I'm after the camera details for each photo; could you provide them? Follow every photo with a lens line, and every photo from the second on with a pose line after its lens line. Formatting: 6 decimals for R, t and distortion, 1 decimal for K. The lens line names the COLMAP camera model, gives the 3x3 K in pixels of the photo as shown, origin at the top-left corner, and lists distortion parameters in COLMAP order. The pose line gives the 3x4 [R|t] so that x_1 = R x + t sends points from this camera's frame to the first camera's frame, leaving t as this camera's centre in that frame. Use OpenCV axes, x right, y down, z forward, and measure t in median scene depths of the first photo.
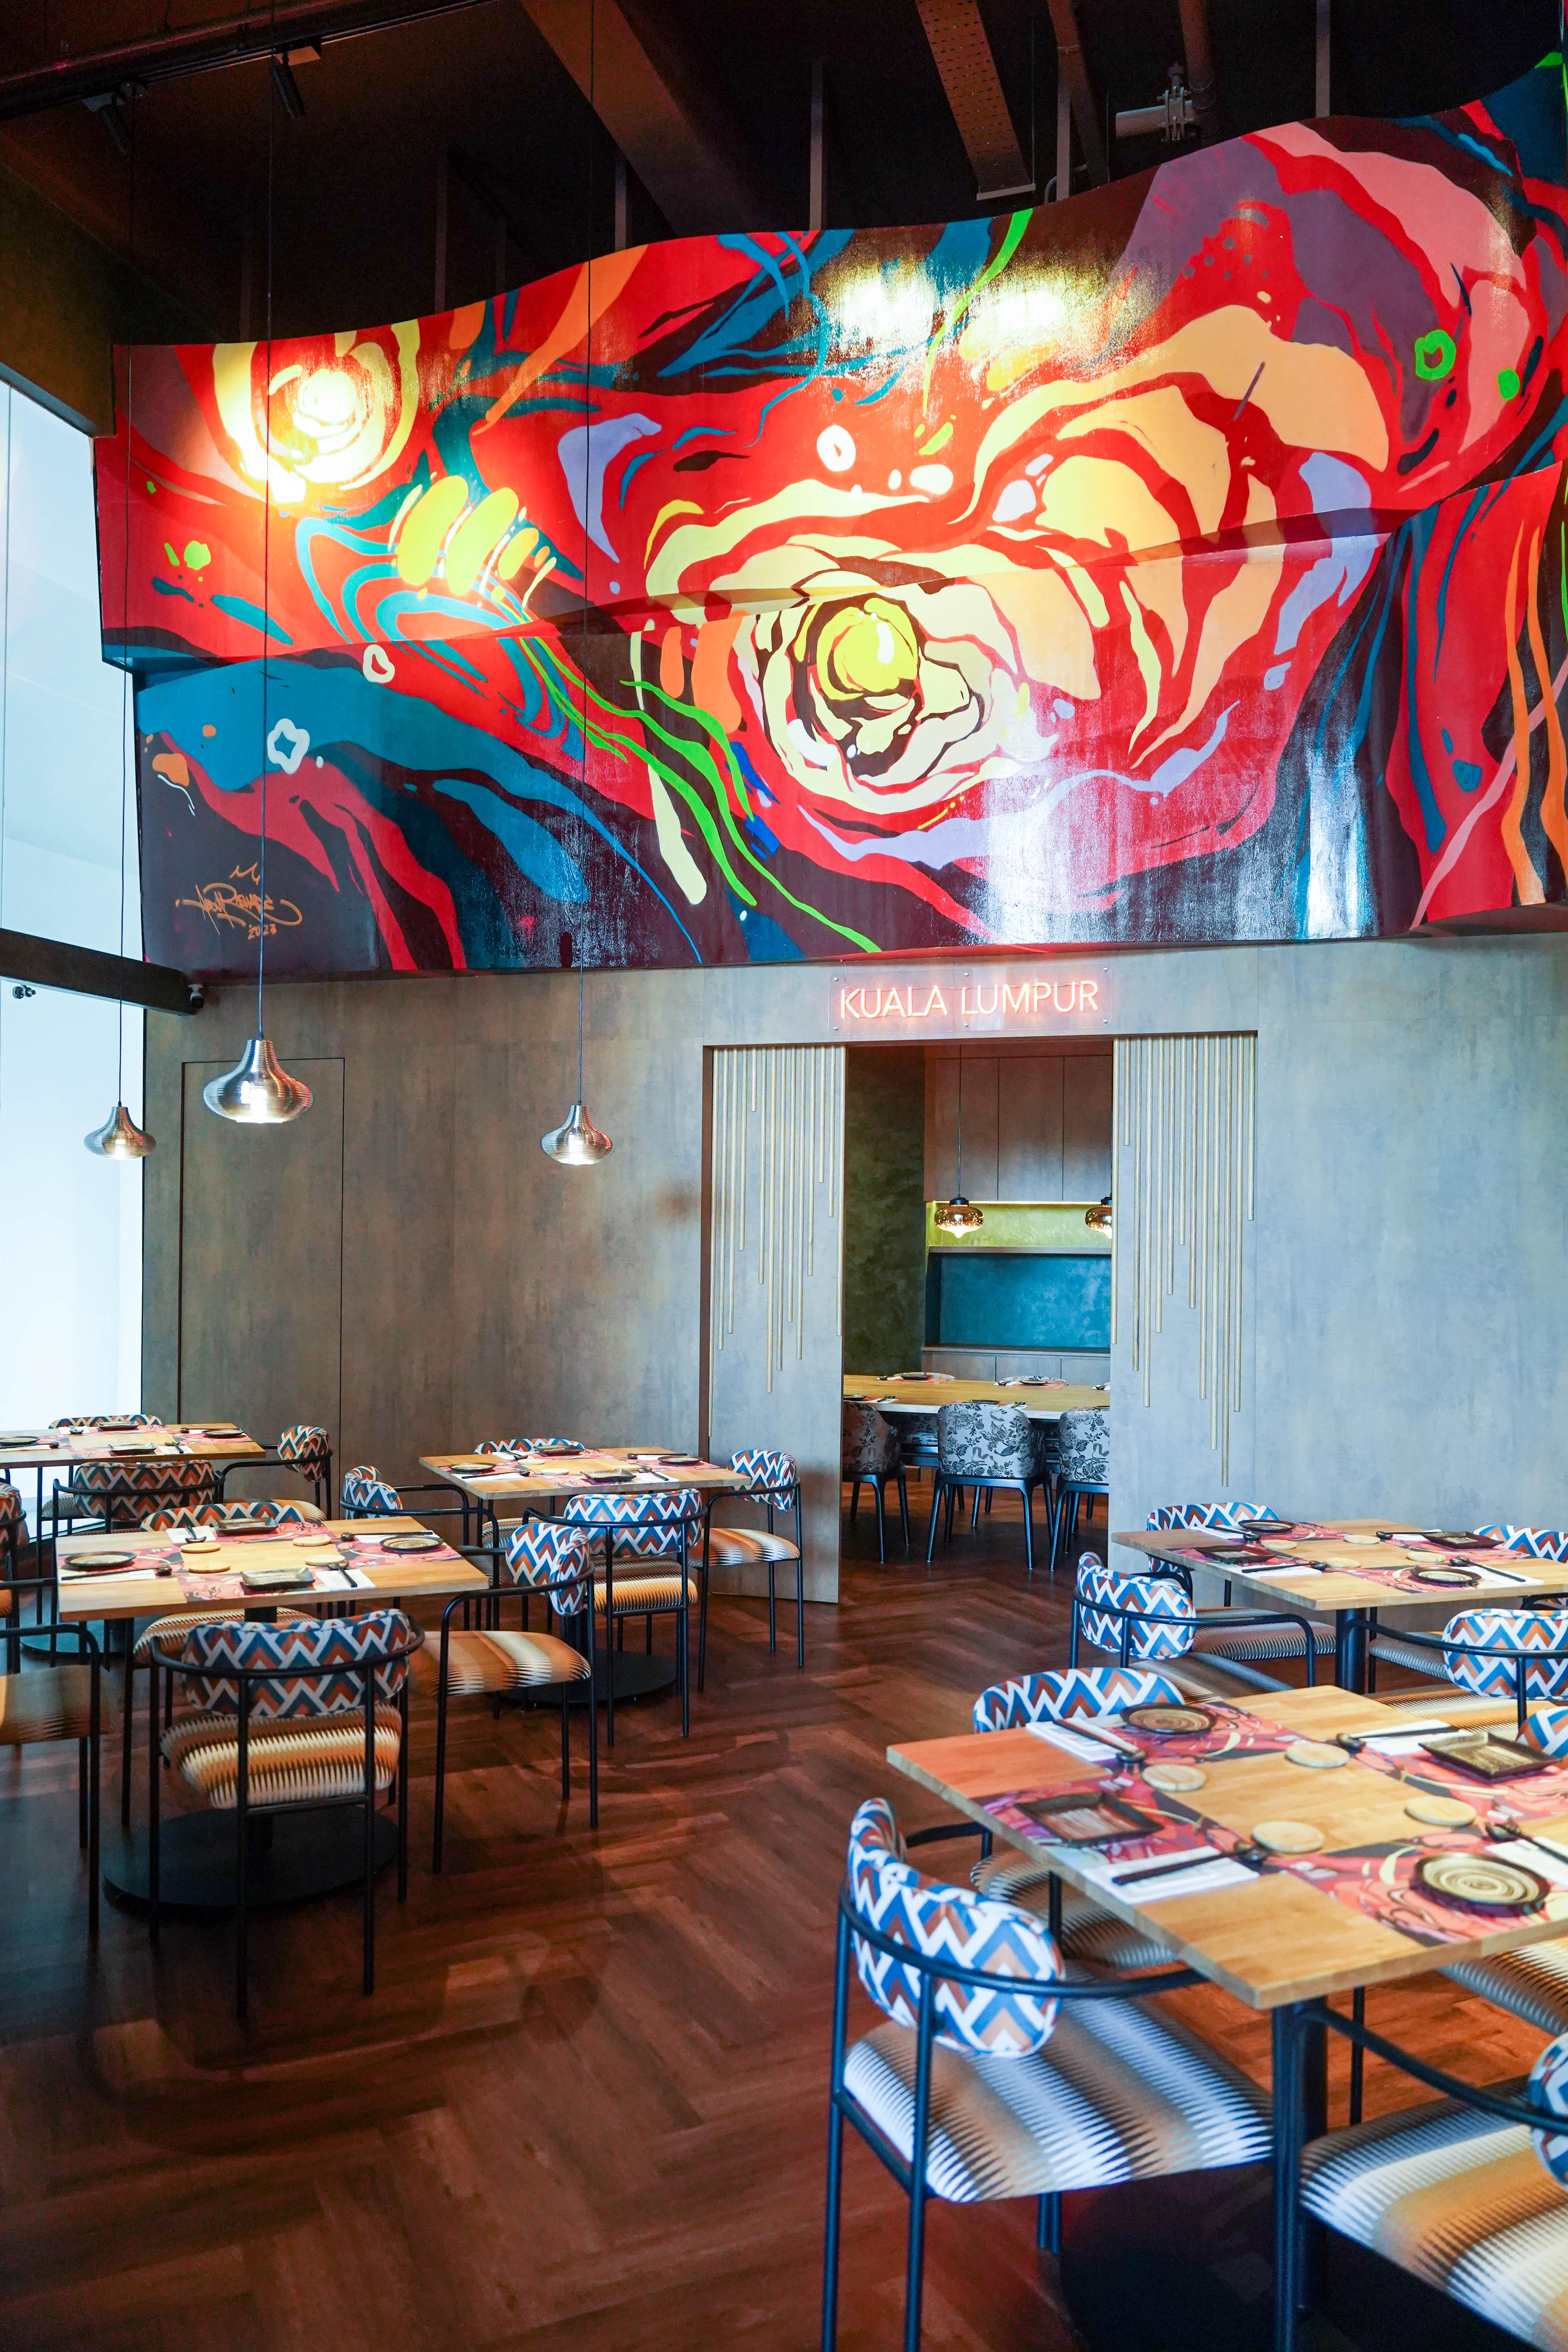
lens RADIAL K [[1746.7, 0, 784.0], [0, 1746.7, 1176.0], [0, 0, 1]] dist [-0.009663, 0.004534]
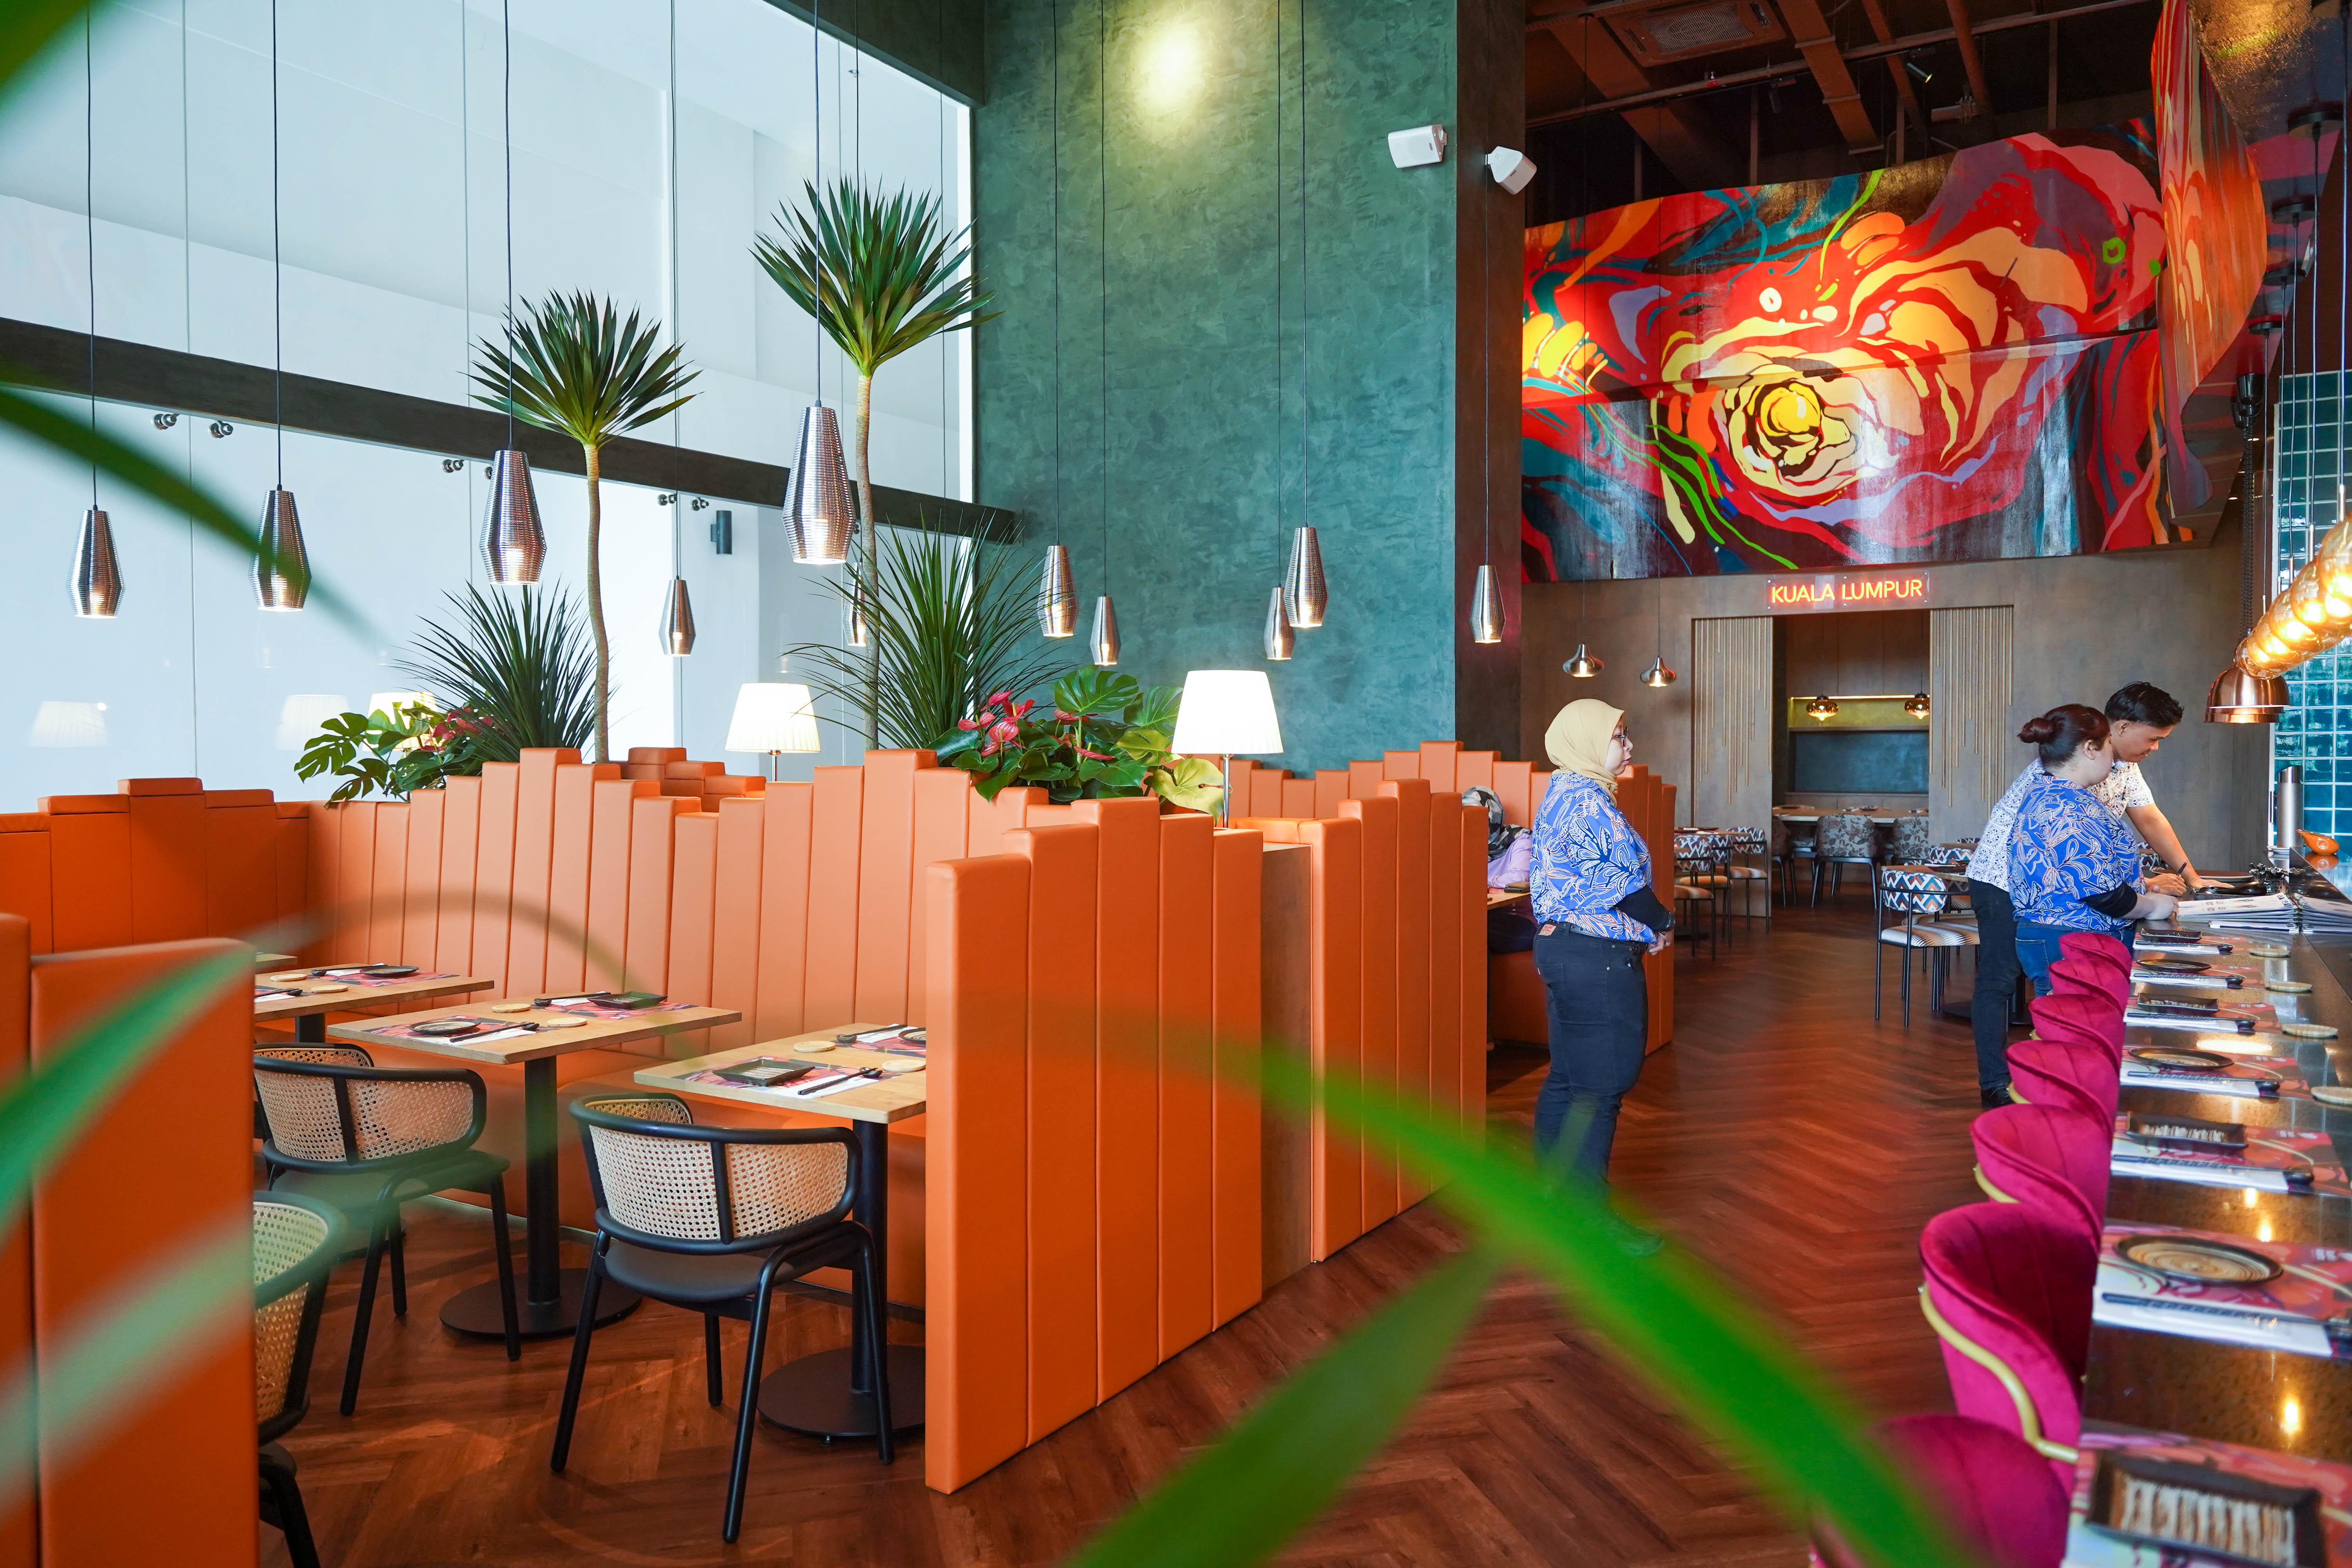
lens RADIAL K [[1656.1, 0, 1174.6], [0, 1656.1, 758.7], [0, 0, 1]] dist [0.003284, -0.001540]
pose [[0.976291, -0.014413, -0.215980, -0.224262], [0.025206, 0.998562, 0.047304, -0.024995], [0.214988, -0.051627, 0.975251, -0.928631]]
